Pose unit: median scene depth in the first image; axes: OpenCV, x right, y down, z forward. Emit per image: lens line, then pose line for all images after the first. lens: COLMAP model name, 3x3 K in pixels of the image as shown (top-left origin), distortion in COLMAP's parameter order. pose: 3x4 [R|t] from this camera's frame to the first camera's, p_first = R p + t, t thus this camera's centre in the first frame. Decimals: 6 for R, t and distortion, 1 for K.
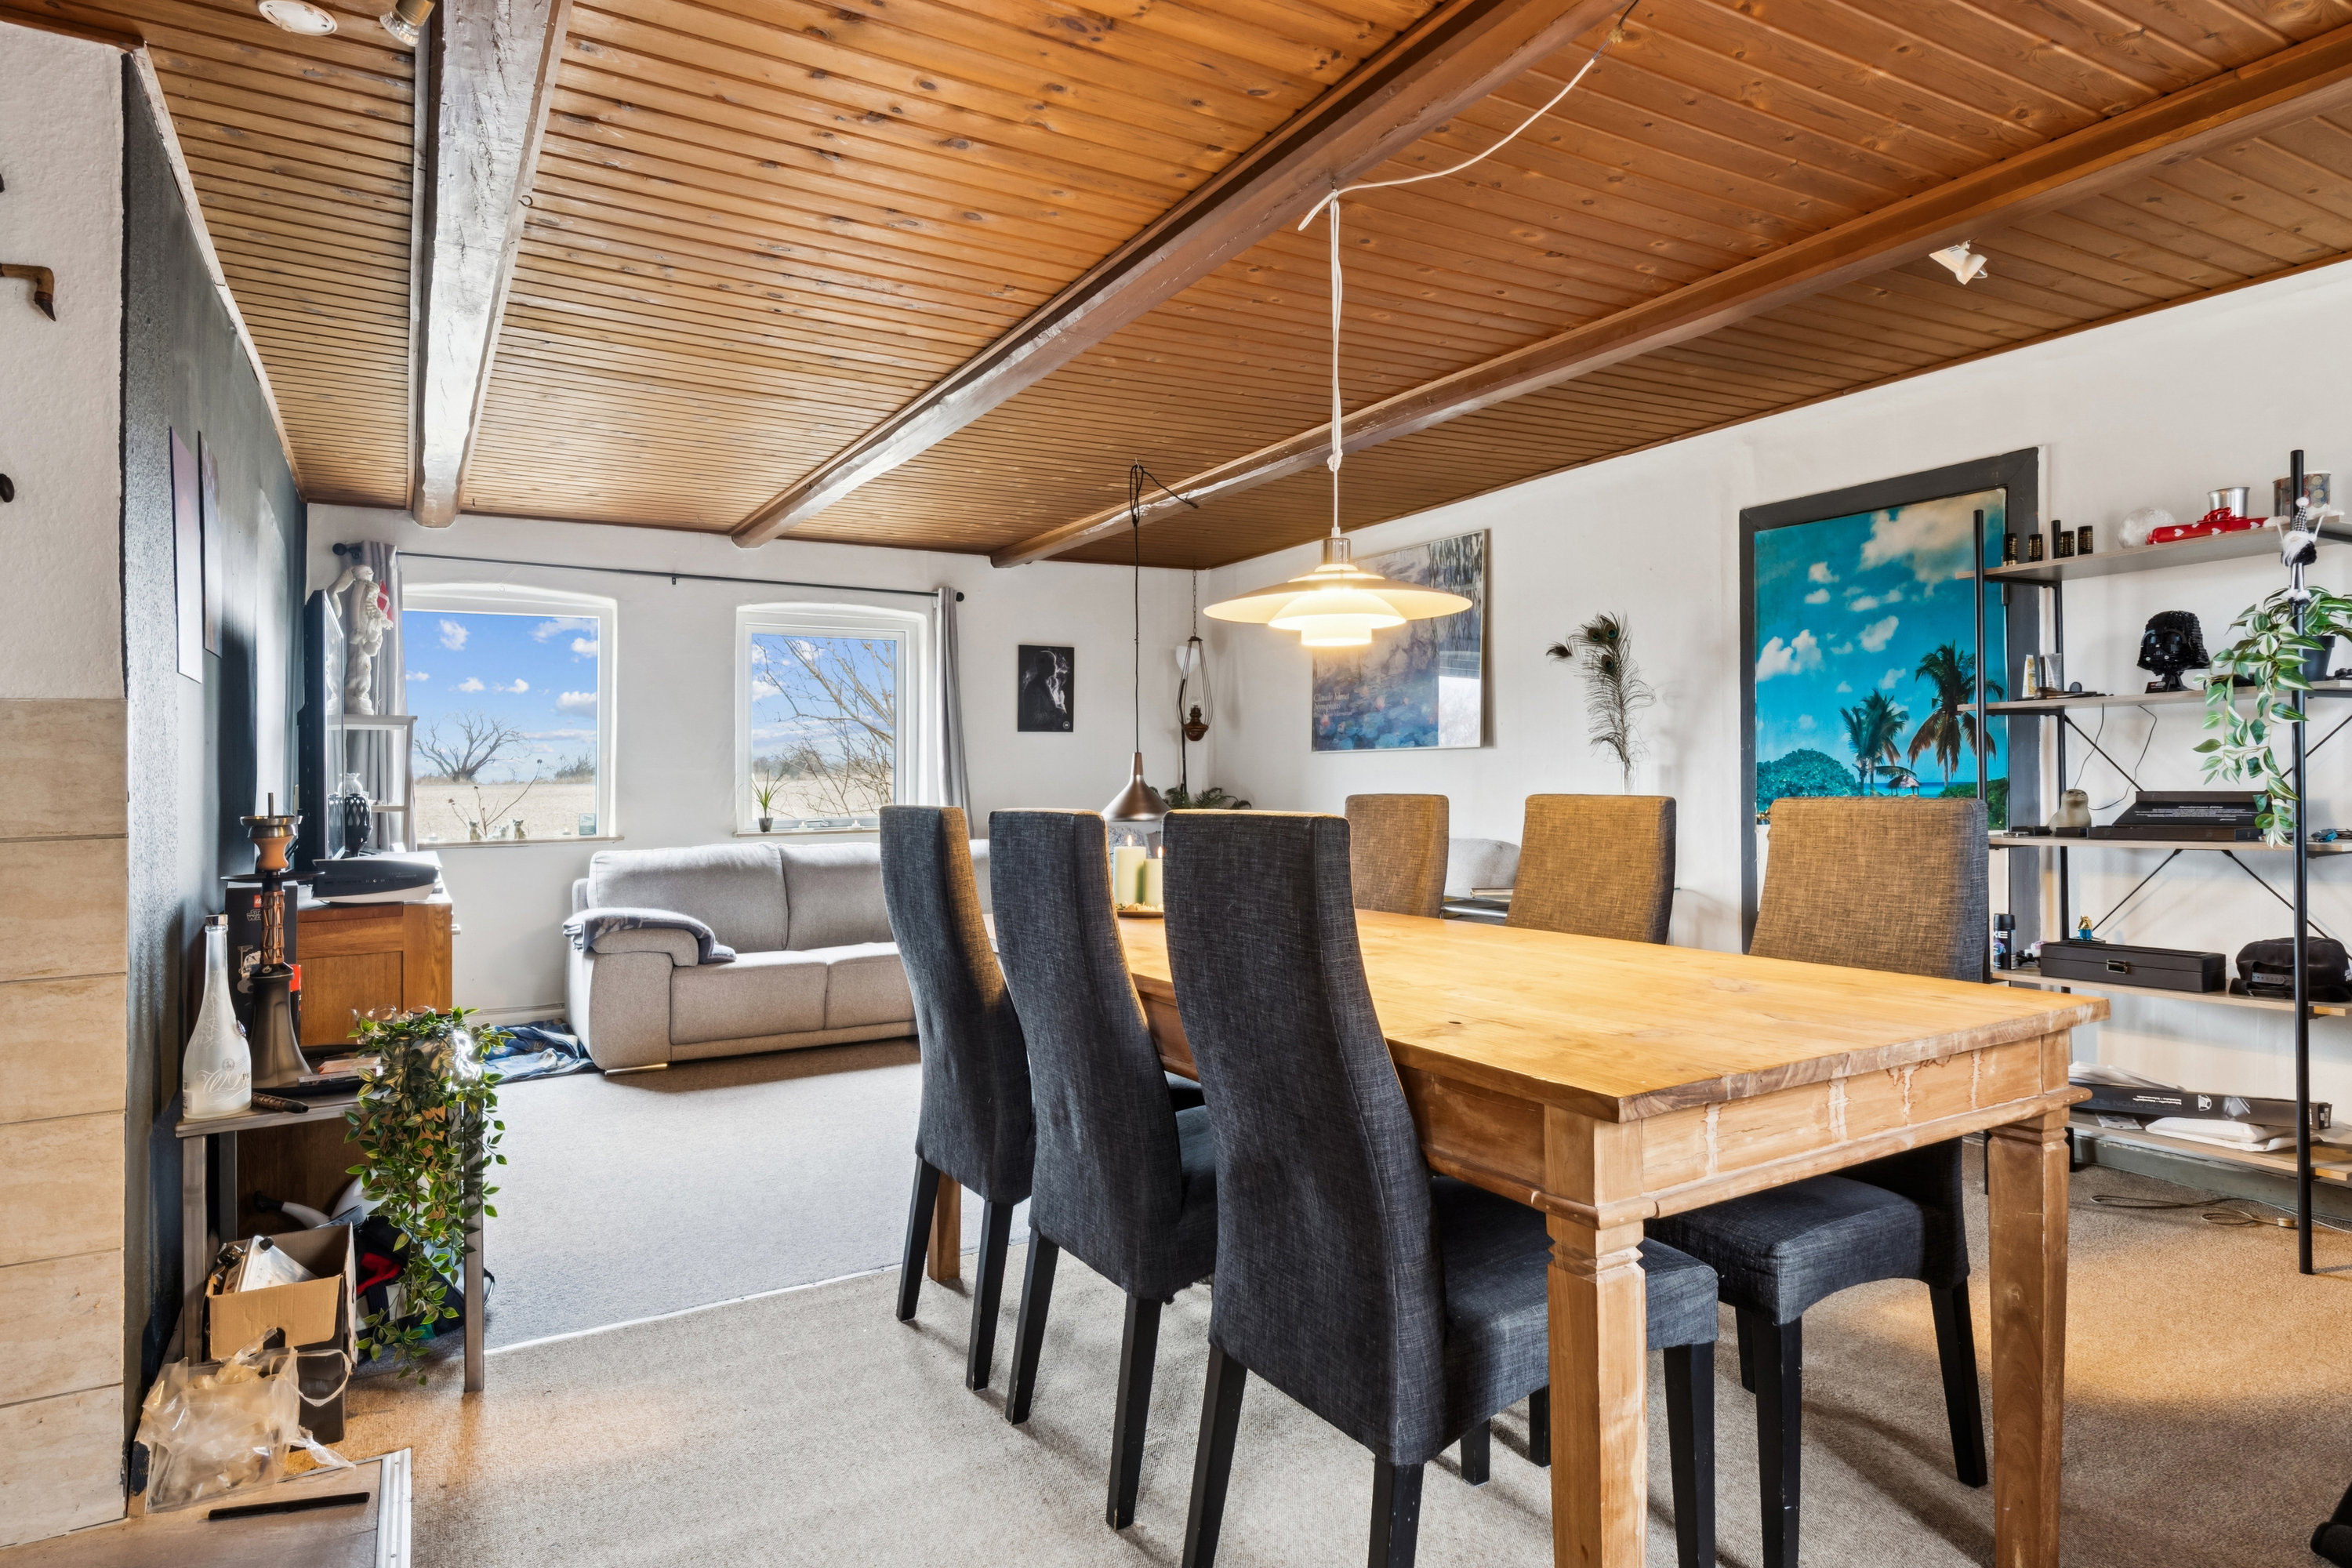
lens RADIAL K [[1344.7, 0, 1178.9], [0, 1344.7, 778.6], [0, 0, 1]] dist [0.000422, 0.000066]
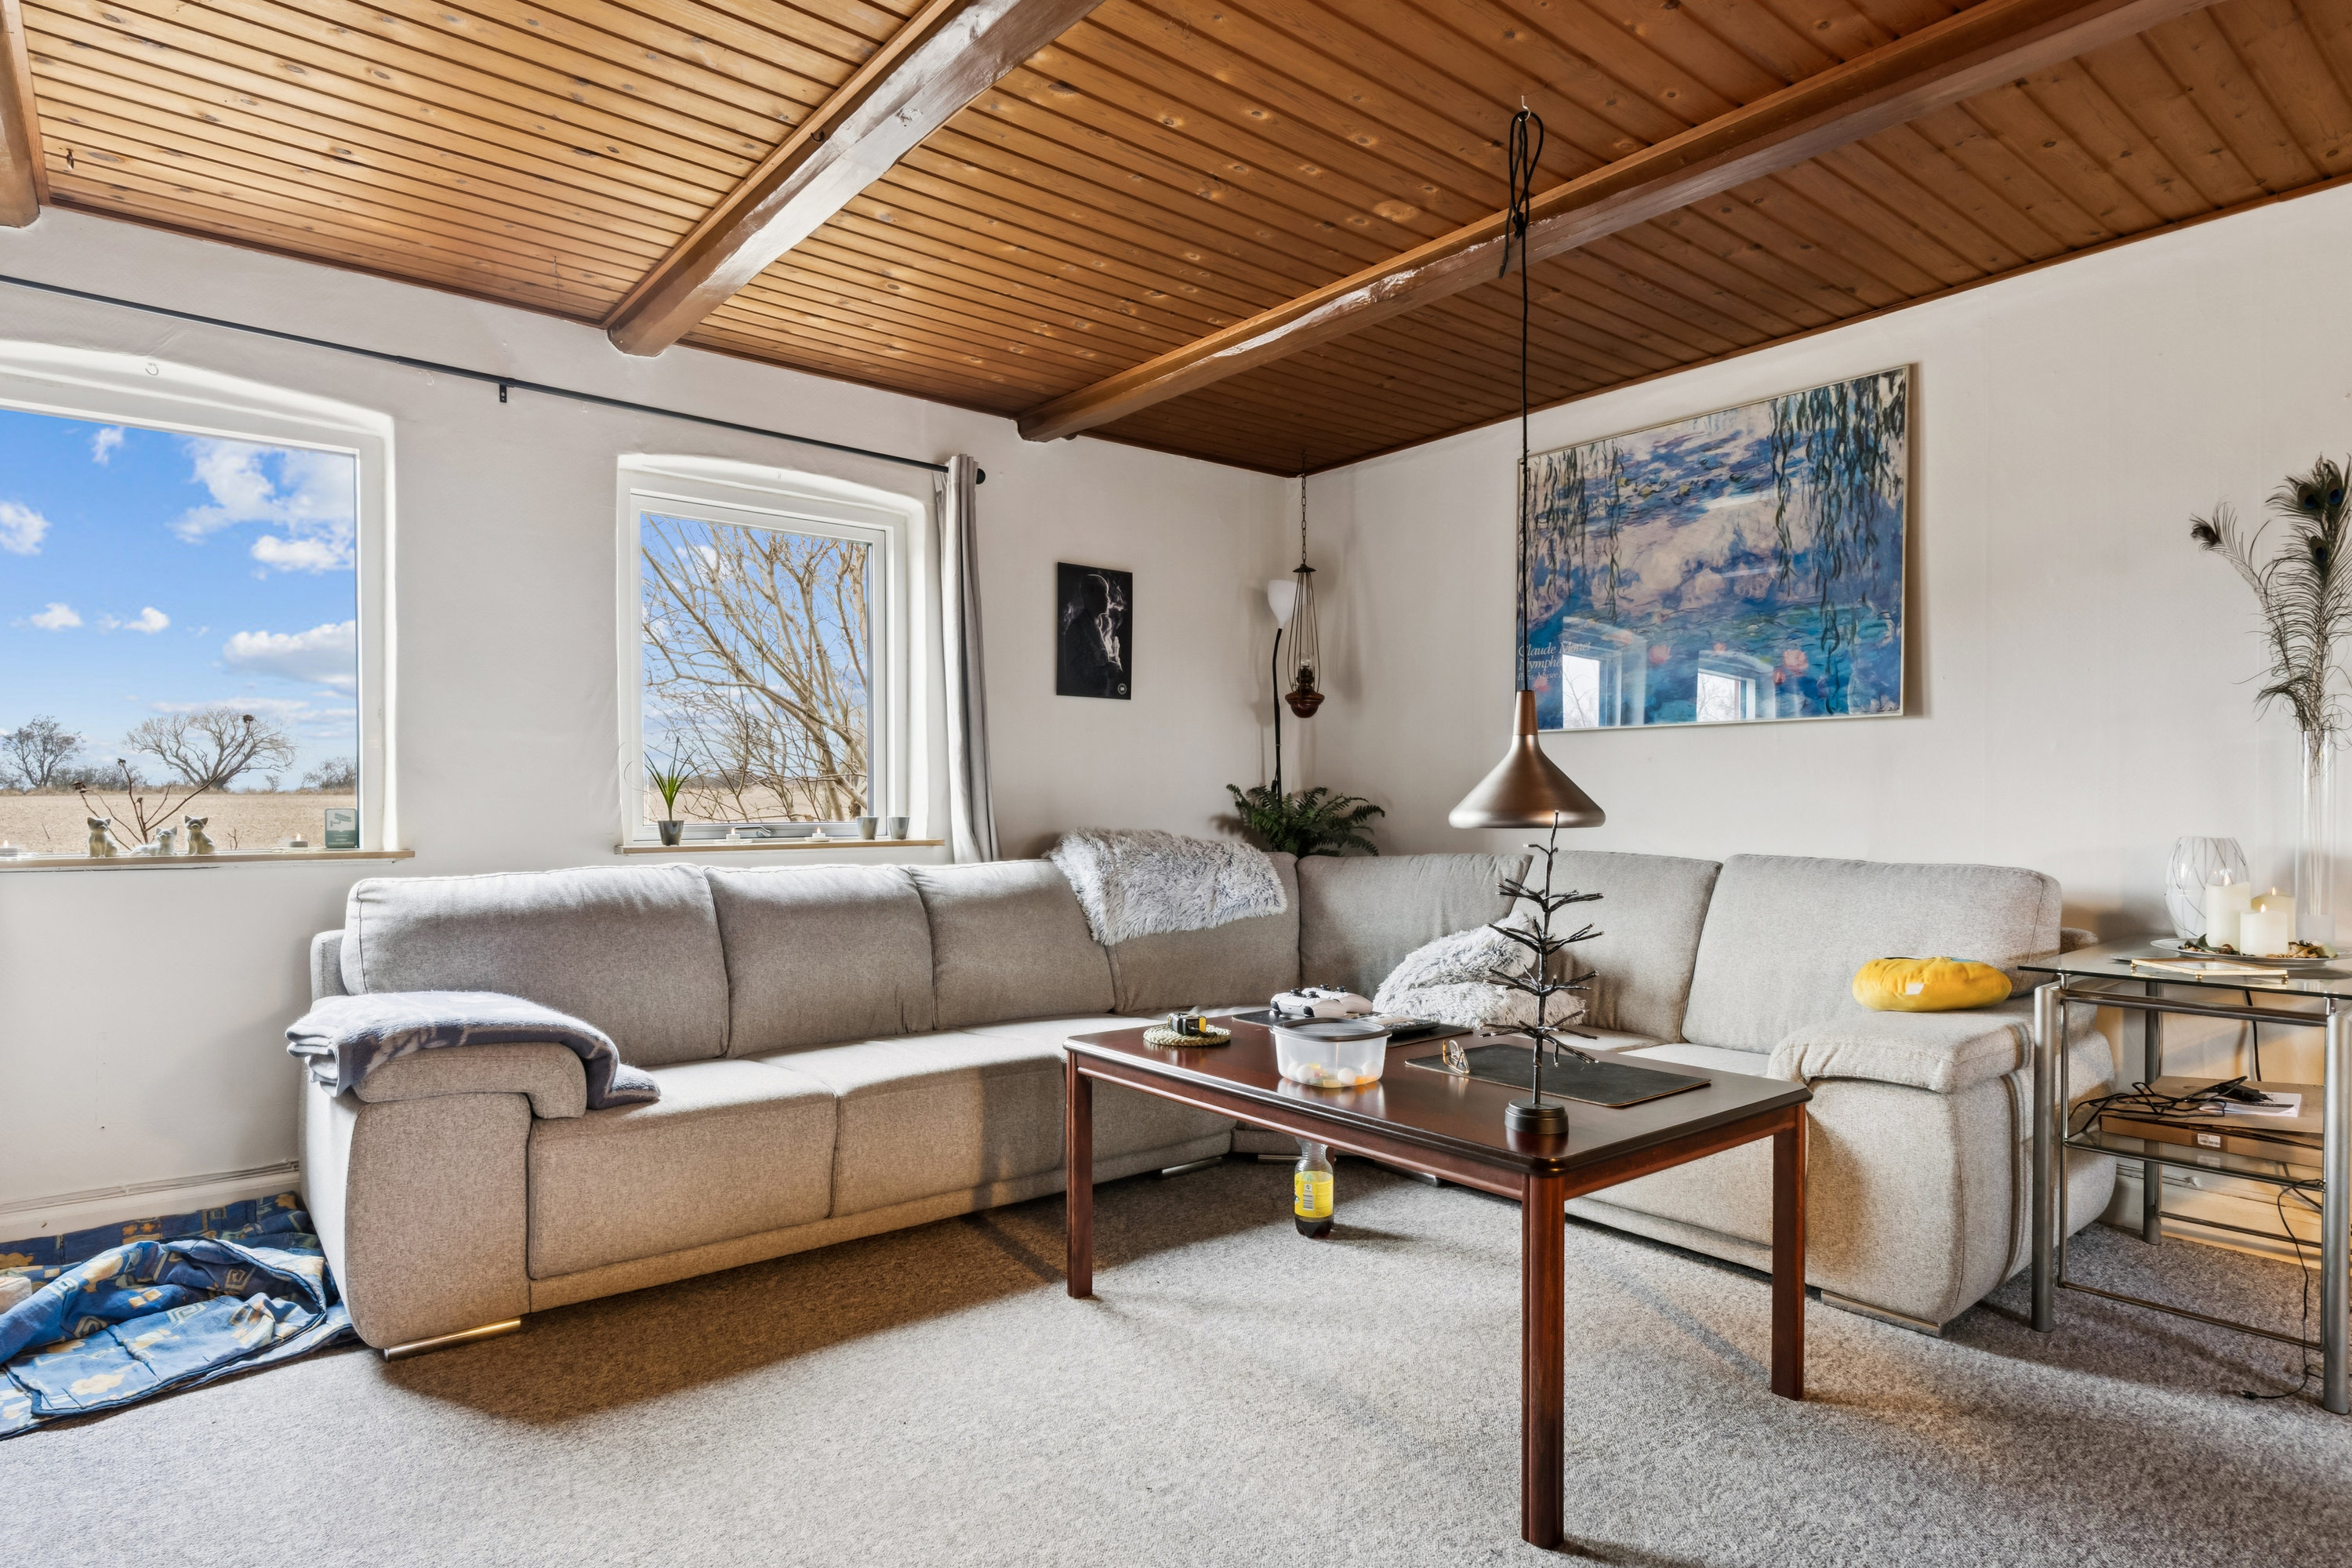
lens RADIAL K [[1291.9, 0, 1162.6], [0, 1291.9, 858.5], [0, 0, 1]] dist [0.007256, 0.000828]
pose [[0.990007, 0.007086, 0.140841, -0.206226], [-0.013444, 0.998930, 0.044247, 0.020857], [-0.140376, -0.045699, 0.989043, 0.483880]]
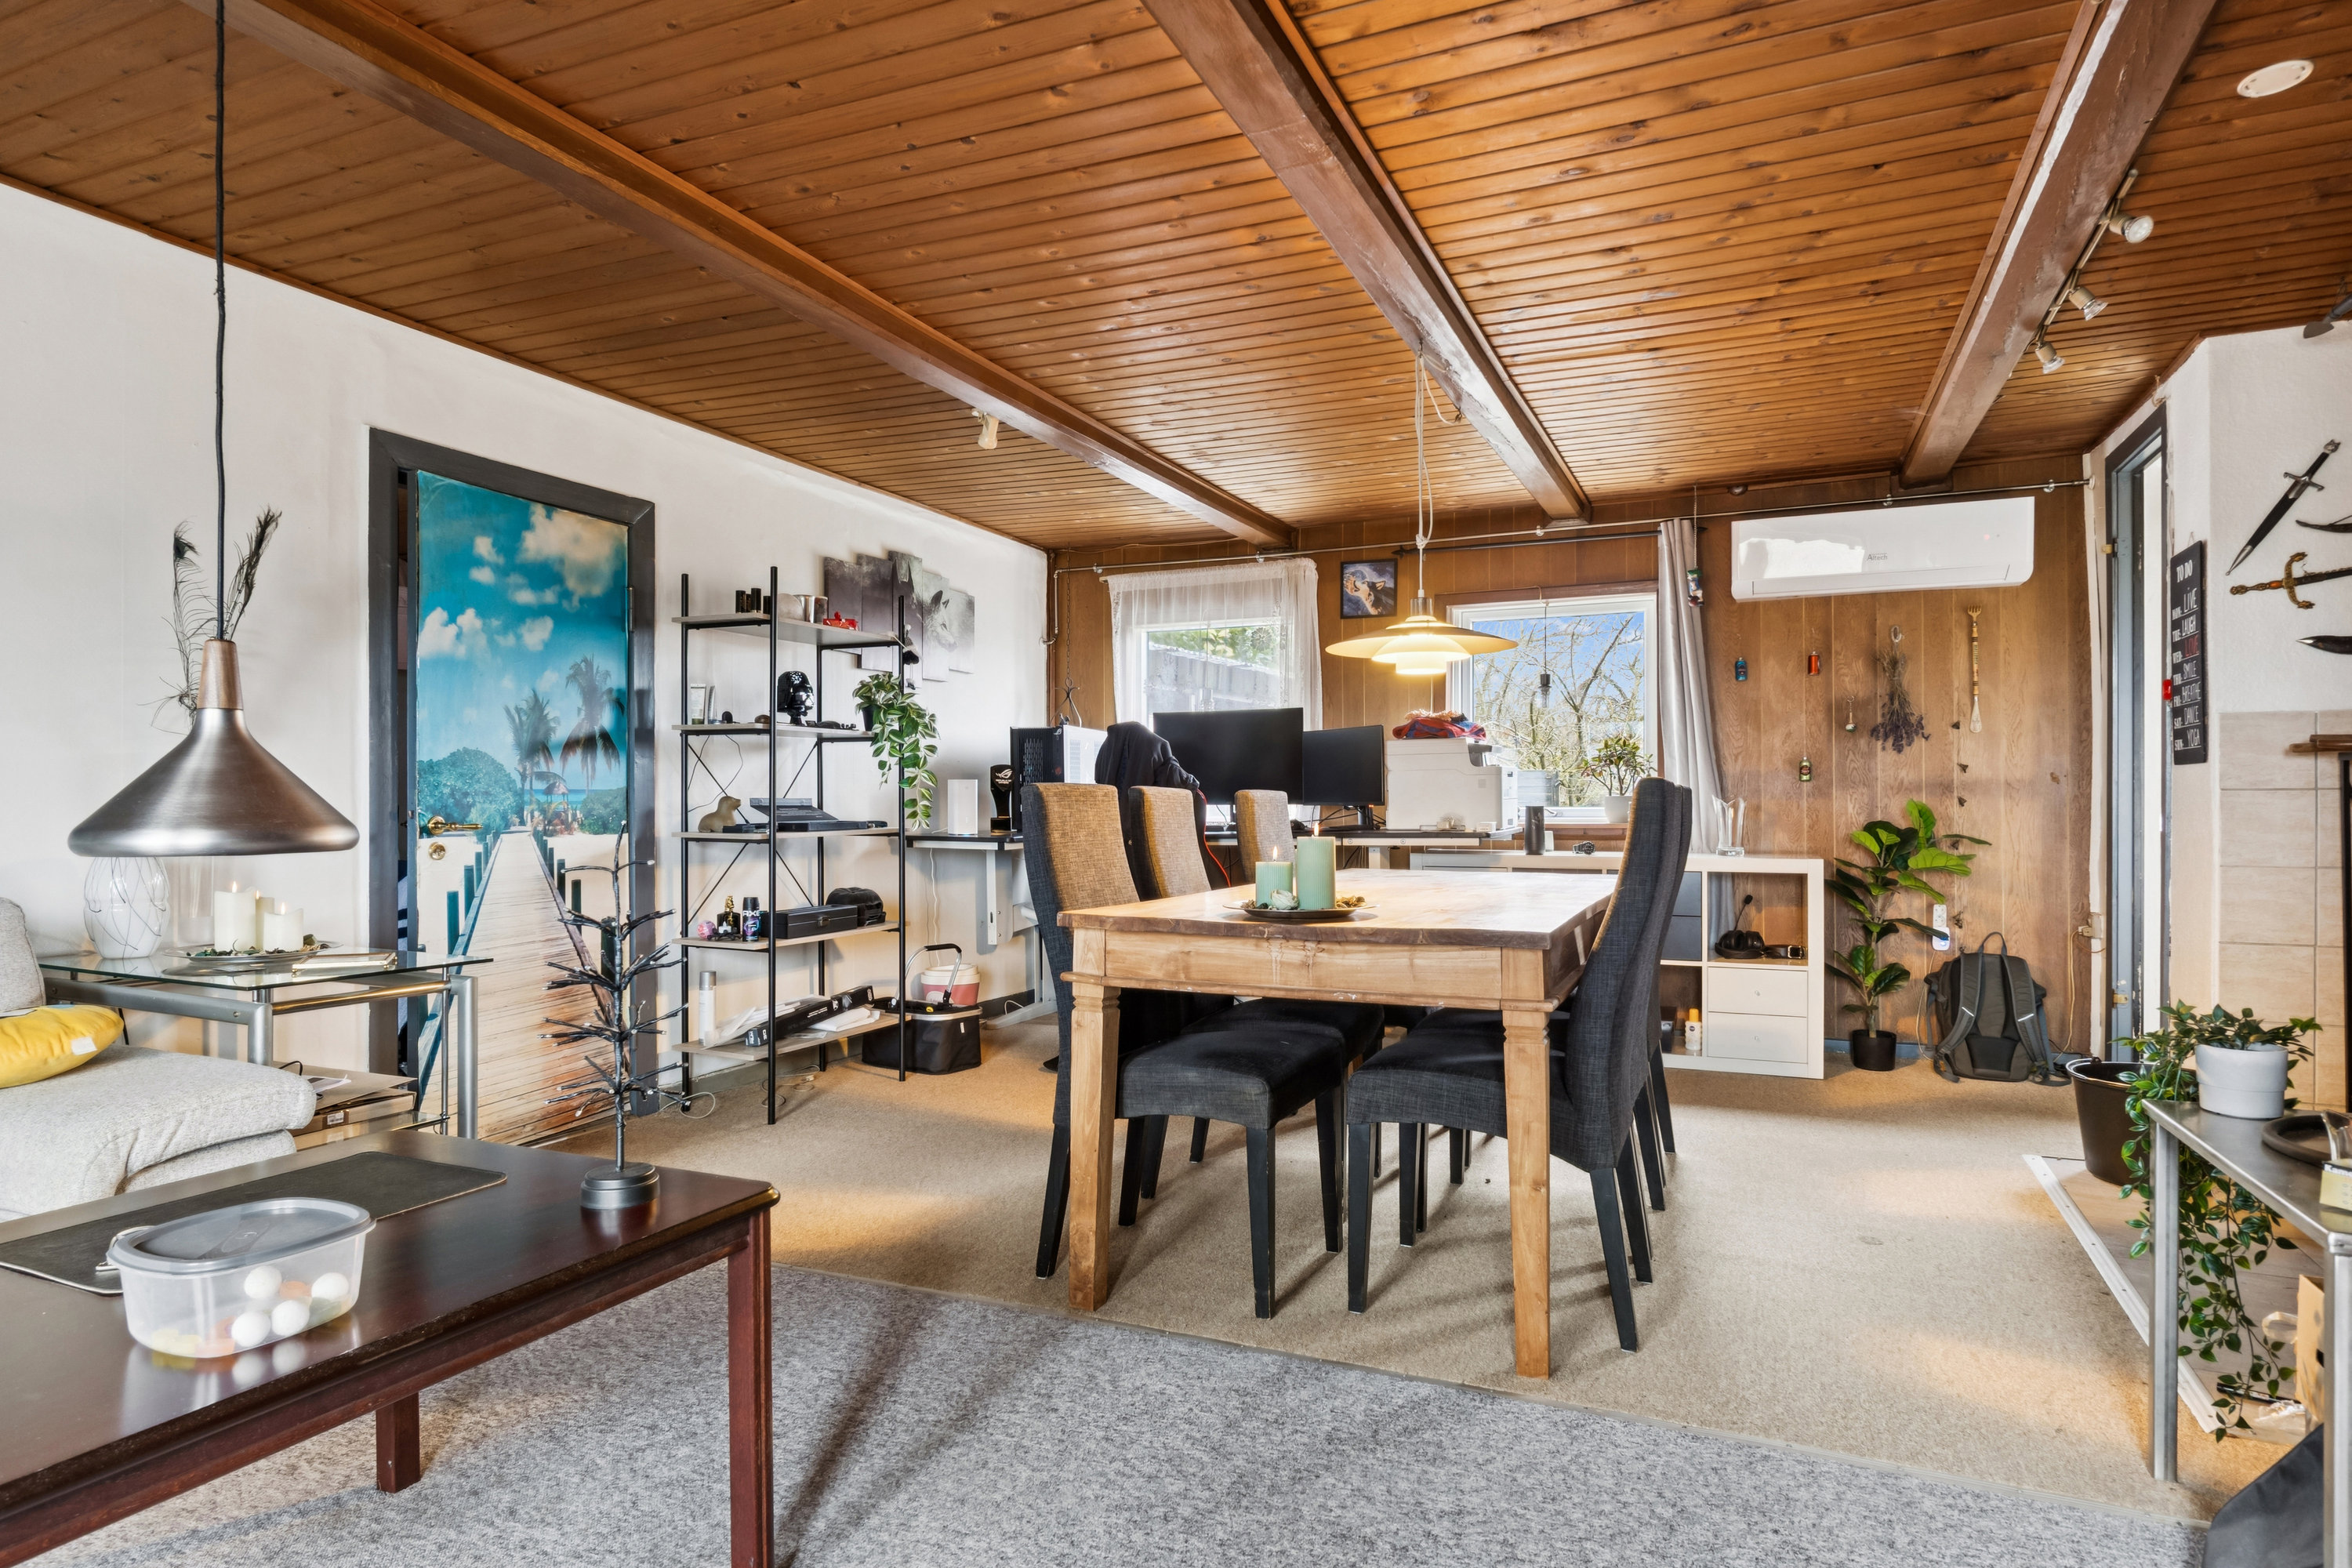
lens RADIAL K [[1344.7, 0, 1173.6], [0, 1344.7, 797.5], [0, 0, 1]] dist [0.000422, 0.000066]
pose [[-0.597541, 0.010465, 0.801770, -0.416914], [-0.000318, 0.999912, -0.013288, 0.017777], [-0.801838, -0.008195, -0.597485, 0.986674]]
